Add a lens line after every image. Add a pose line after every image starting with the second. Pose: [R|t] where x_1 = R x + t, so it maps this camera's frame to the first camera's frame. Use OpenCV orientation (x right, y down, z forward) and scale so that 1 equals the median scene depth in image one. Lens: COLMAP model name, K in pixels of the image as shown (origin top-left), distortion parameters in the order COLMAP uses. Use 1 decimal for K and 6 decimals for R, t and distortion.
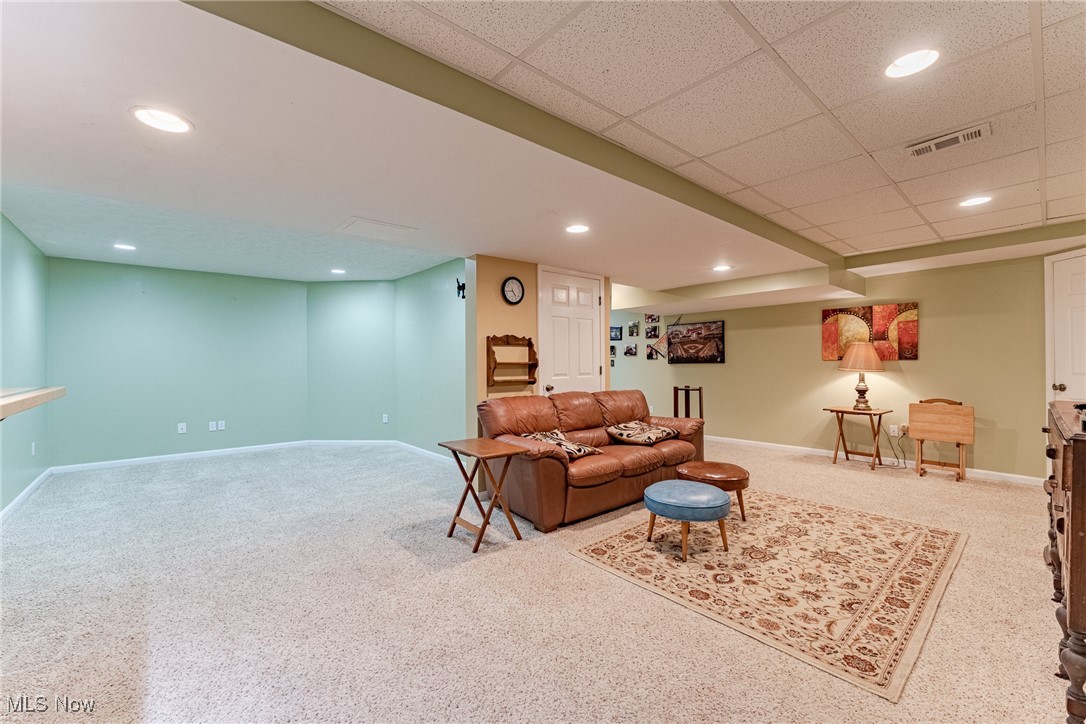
lens RADIAL K [[442.0, 0, 544.9], [0, 442.0, 362.2], [0, 0, 1]] dist [0.000055, -0.000322]
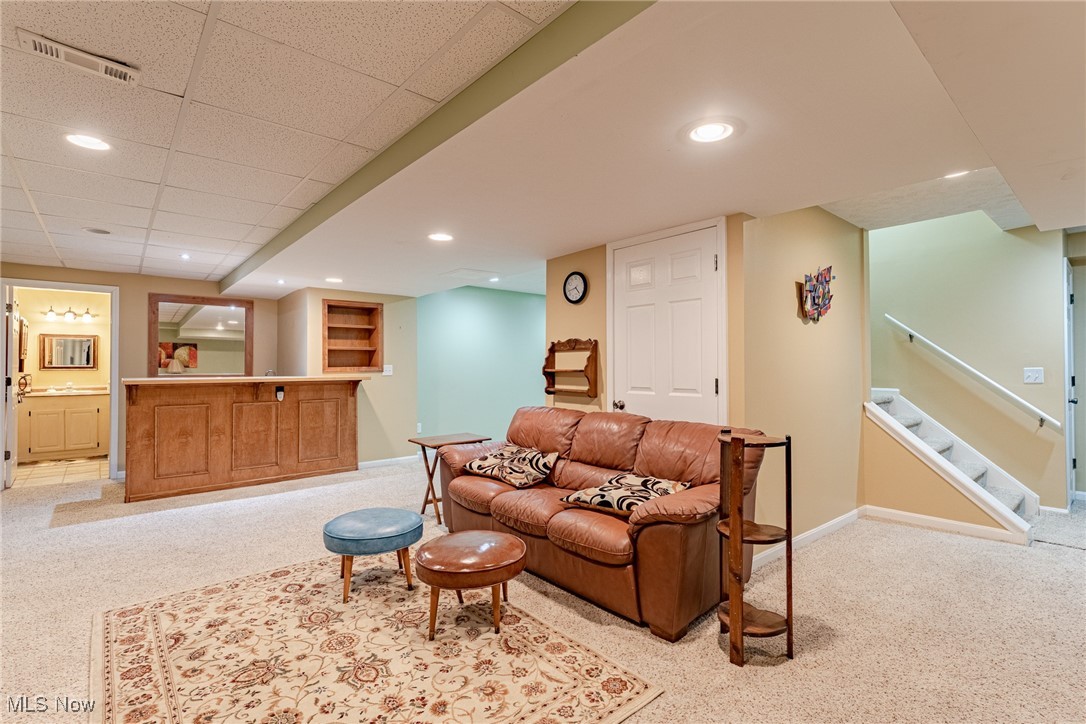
lens RADIAL K [[503.2, 0, 540.4], [0, 503.2, 362.9], [0, 0, 1]] dist [-0.005262, 0.001020]
pose [[-0.007366, -0.004114, -0.999964, 1.332900], [-0.001286, 0.999991, -0.004105, -0.013143], [0.999972, 0.001256, -0.007371, 1.360908]]
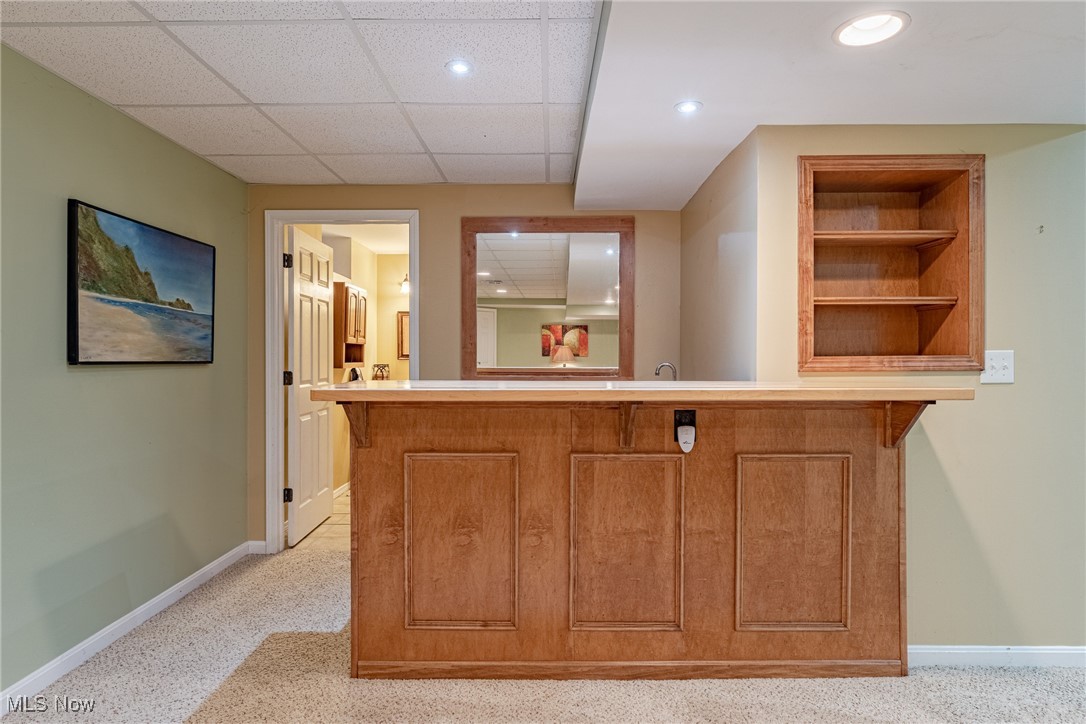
lens RADIAL K [[589.4, 0, 541.4], [0, 589.4, 358.5], [0, 0, 1]] dist [-0.000240, 0.000378]
pose [[-0.664197, 0.007206, -0.747523, 0.761103], [0.000713, 0.999959, 0.009006, -0.010463], [0.747557, 0.005449, -0.664175, 1.059905]]
